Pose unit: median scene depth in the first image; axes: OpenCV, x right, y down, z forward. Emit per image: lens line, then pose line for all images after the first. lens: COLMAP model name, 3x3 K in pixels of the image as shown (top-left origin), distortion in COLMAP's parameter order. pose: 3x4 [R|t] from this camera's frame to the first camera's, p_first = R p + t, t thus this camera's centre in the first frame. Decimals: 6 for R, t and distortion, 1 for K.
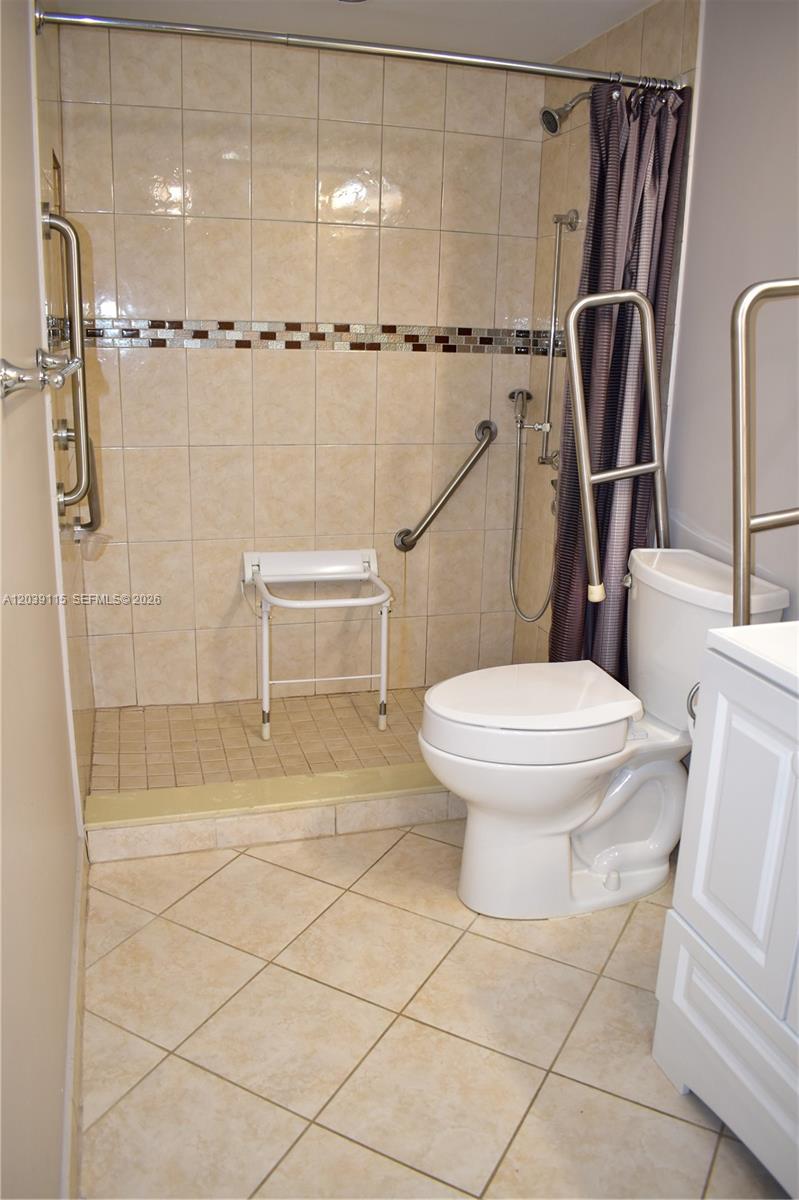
lens RADIAL K [[936.4, 0, 407.3], [0, 936.4, 594.7], [0, 0, 1]] dist [-0.098220, 0.018995]
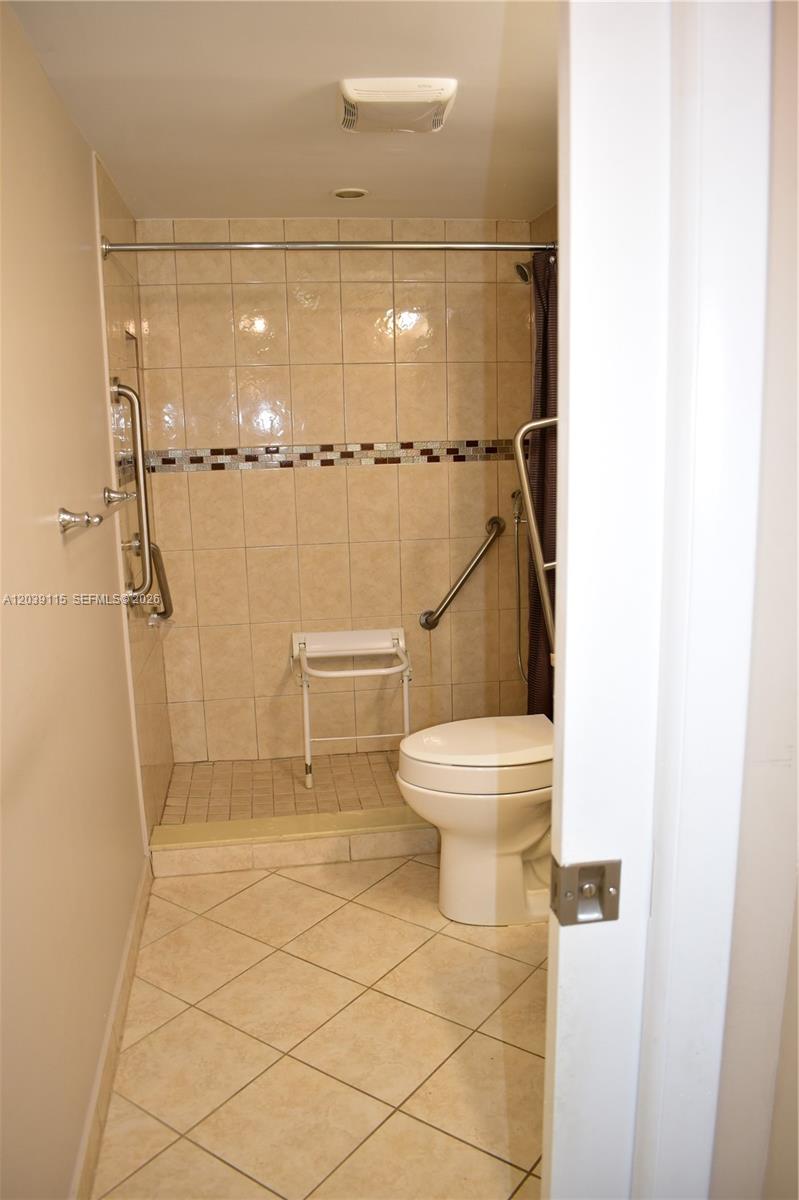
lens RADIAL K [[936.4, 0, 401.1], [0, 936.4, 603.6], [0, 0, 1]] dist [-0.098220, 0.018995]
pose [[0.989670, -0.025507, -0.141075, 0.181536], [0.014486, 0.996801, -0.078603, 0.018652], [0.142629, 0.075748, 0.986873, -0.239137]]
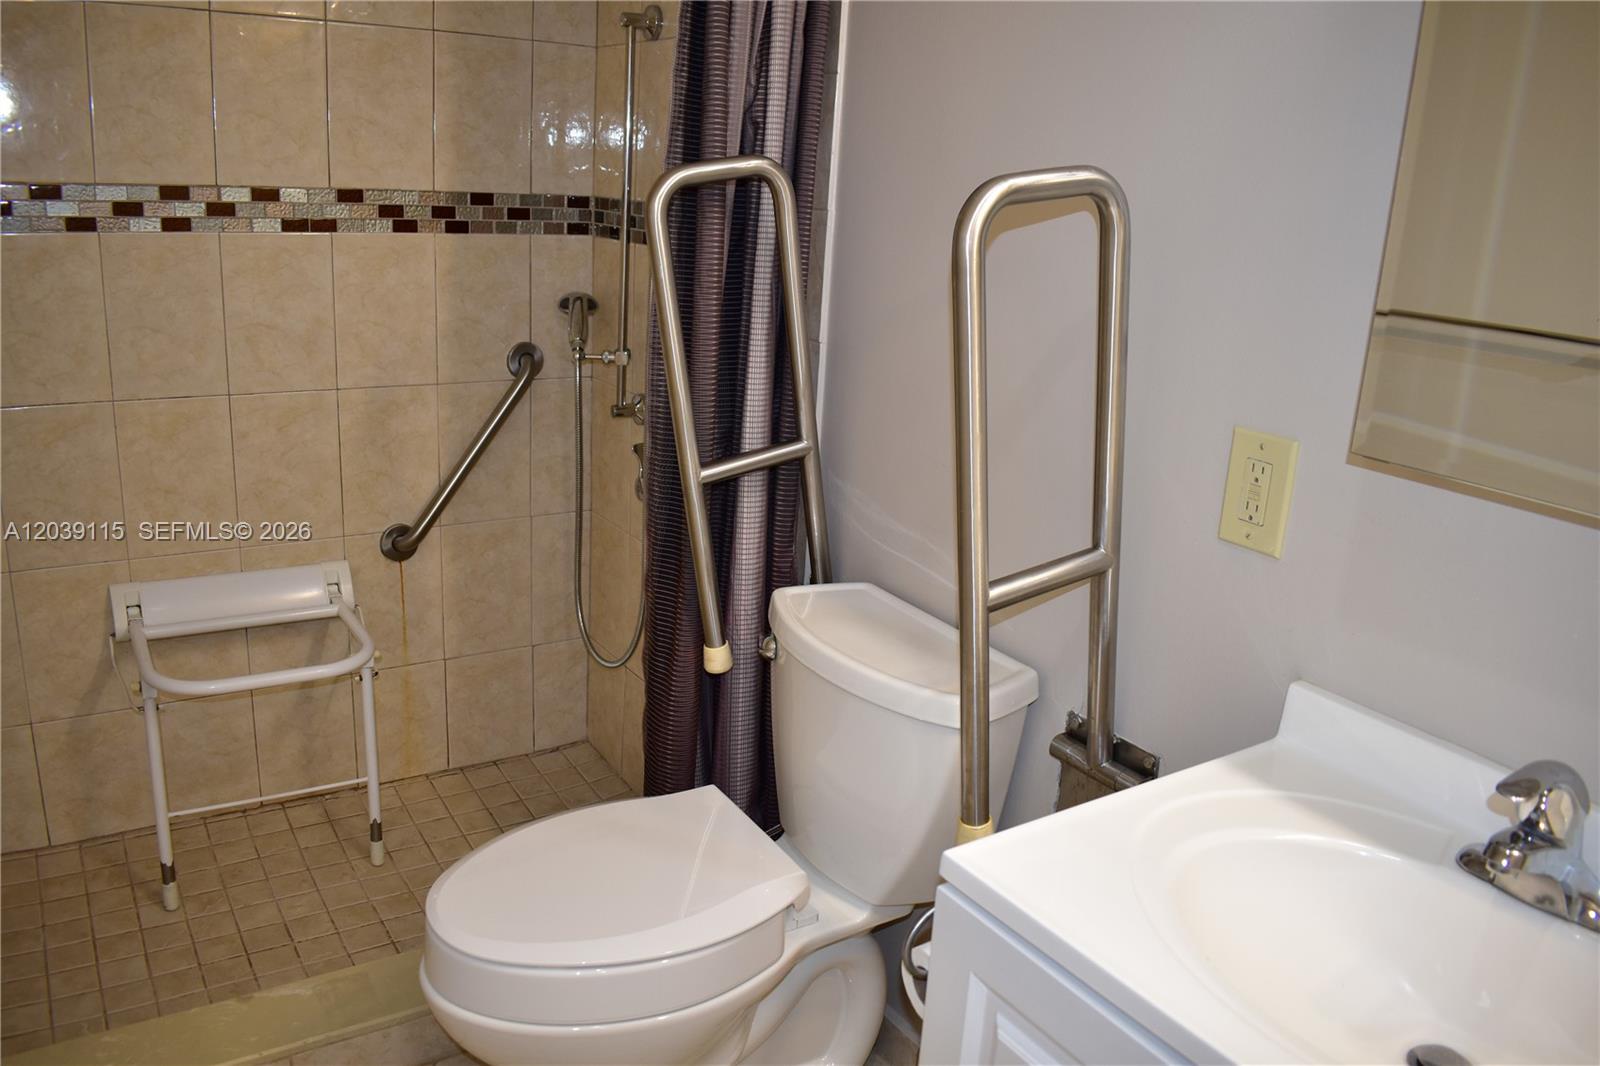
lens RADIAL K [[1248.5, 0, 811.0], [0, 1248.5, 537.4], [0, 0, 1]] dist [-0.098220, 0.018995]
pose [[0.957976, -0.053643, 0.281787, 0.039327], [0.045836, 0.998362, 0.034230, -0.107564], [-0.283162, -0.019875, 0.958866, 0.219538]]
